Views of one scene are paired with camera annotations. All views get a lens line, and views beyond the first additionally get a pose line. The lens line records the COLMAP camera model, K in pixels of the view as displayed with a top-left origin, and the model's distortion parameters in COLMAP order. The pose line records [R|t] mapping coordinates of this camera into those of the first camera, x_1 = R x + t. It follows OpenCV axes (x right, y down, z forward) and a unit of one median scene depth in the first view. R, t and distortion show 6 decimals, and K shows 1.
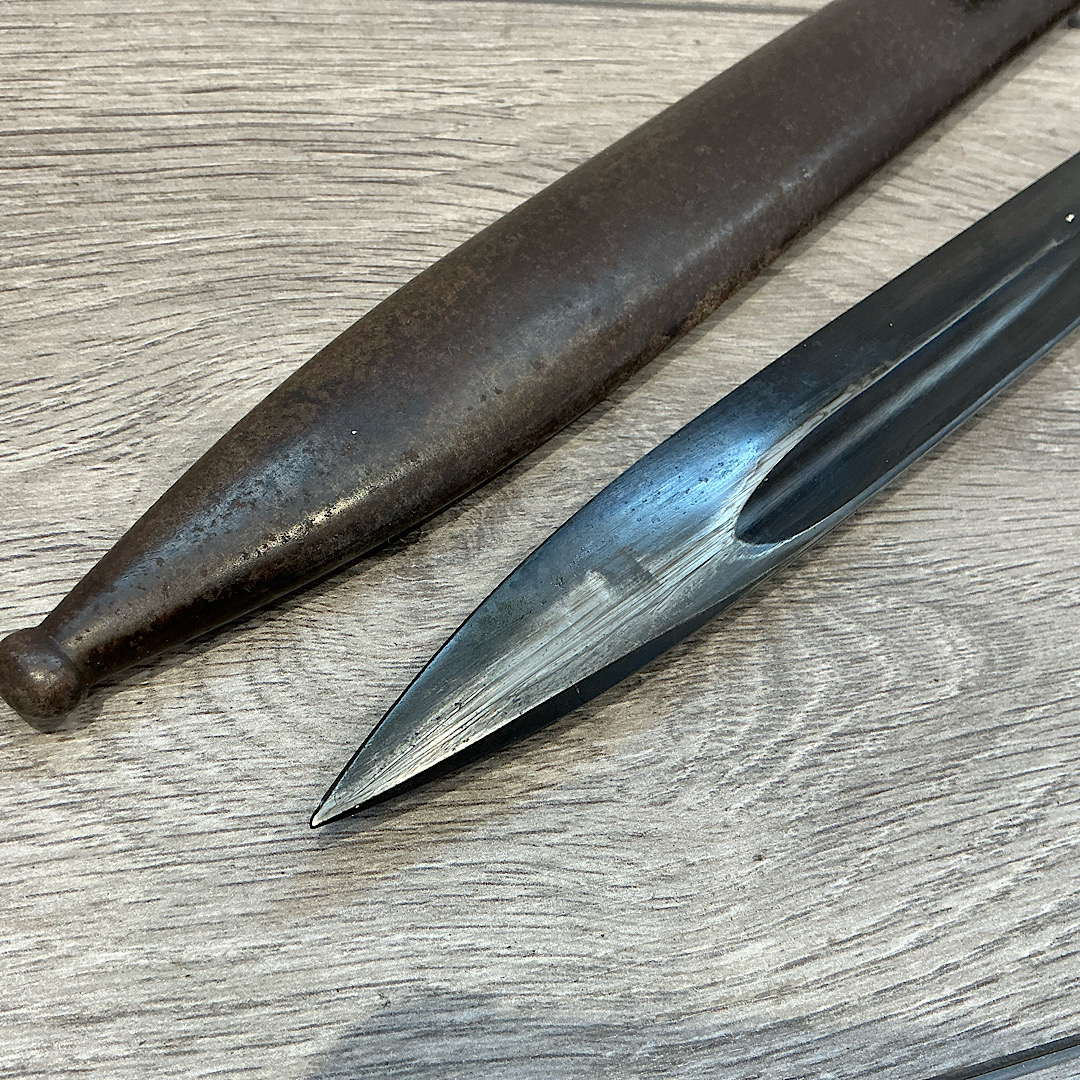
lens RADIAL K [[1206.7, 0, 540.1], [0, 1206.7, 536.7], [0, 0, 1]] dist [0.146989, -0.360404]
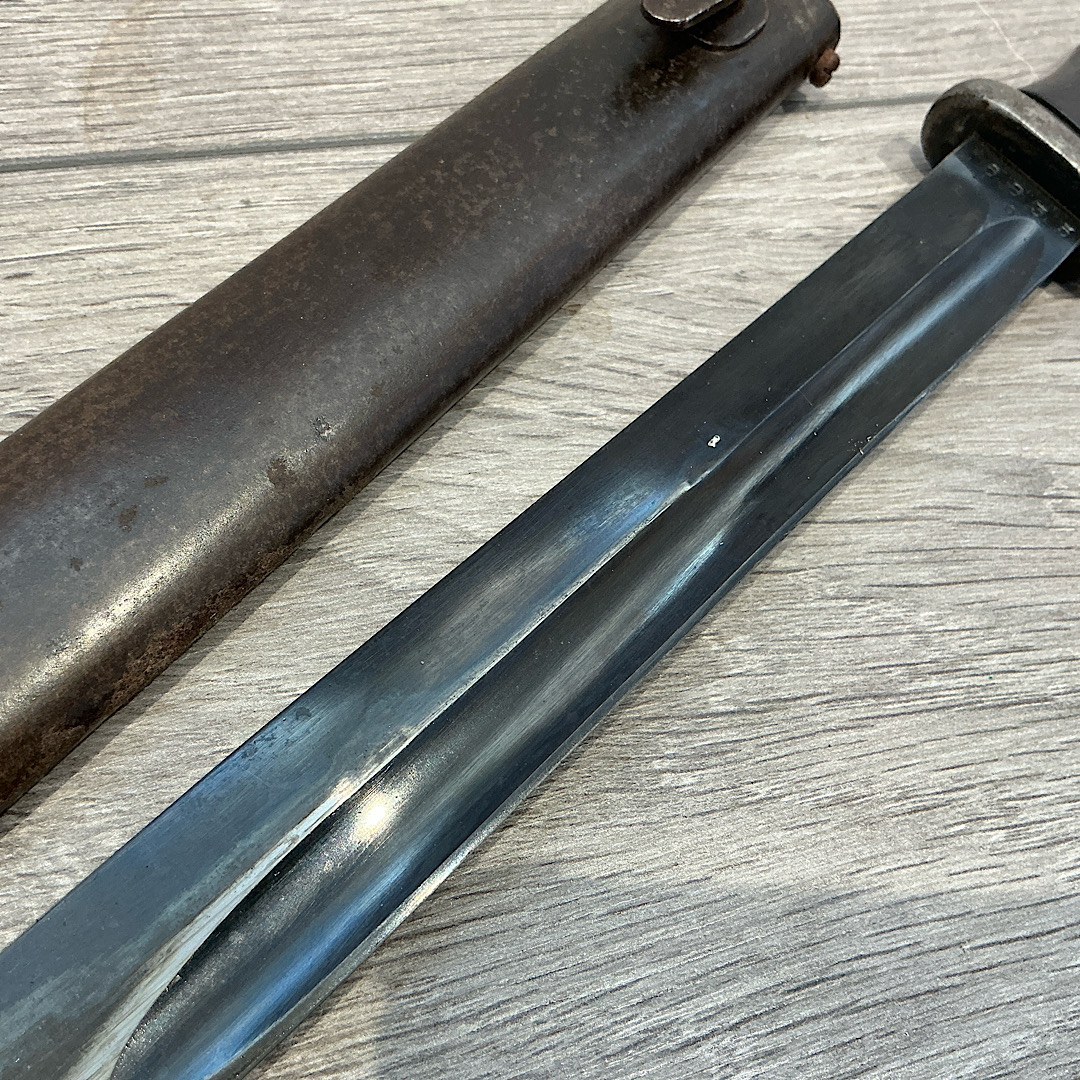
lens RADIAL K [[1206.7, 0, 540.1], [0, 1206.7, 536.7], [0, 0, 1]] dist [0.146989, -0.360404]
pose [[0.997602, -0.066912, 0.017703, 0.392158], [0.065890, 0.996415, 0.053059, -0.315751], [-0.021190, -0.051766, 0.998434, 0.324142]]
